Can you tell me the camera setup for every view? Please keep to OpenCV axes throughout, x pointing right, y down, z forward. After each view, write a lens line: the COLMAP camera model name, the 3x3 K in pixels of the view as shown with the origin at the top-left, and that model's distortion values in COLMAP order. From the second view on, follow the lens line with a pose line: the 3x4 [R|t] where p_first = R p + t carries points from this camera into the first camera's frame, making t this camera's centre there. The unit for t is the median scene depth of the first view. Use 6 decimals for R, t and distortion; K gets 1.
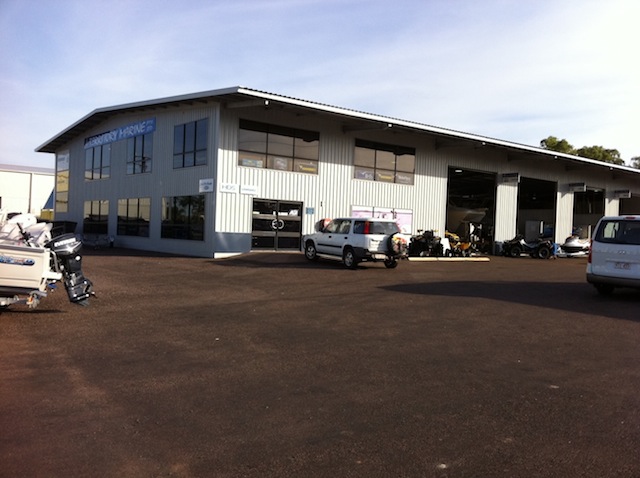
lens RADIAL K [[548.9, 0, 320.0], [0, 548.9, 239.0], [0, 0, 1]] dist [-0.062932, 0.003177]
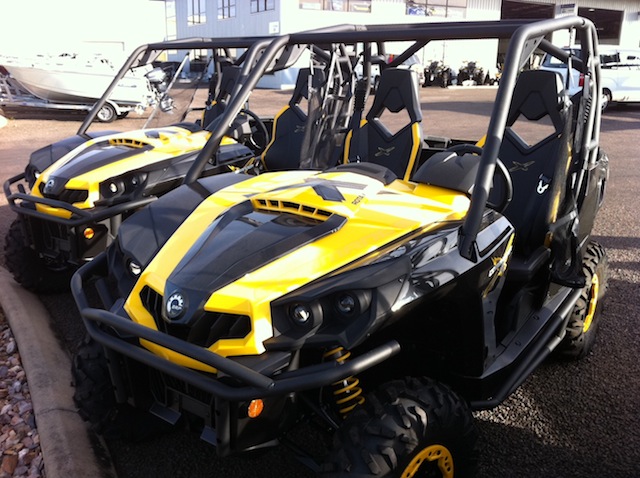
lens RADIAL K [[548.9, 0, 320.0], [0, 548.9, 239.0], [0, 0, 1]] dist [-0.062932, 0.003177]
pose [[0.976662, 0.040867, -0.210856, 0.146464], [0.020771, 0.959158, 0.282109, 0.013317], [0.213773, -0.279905, 0.935924, -0.215429]]
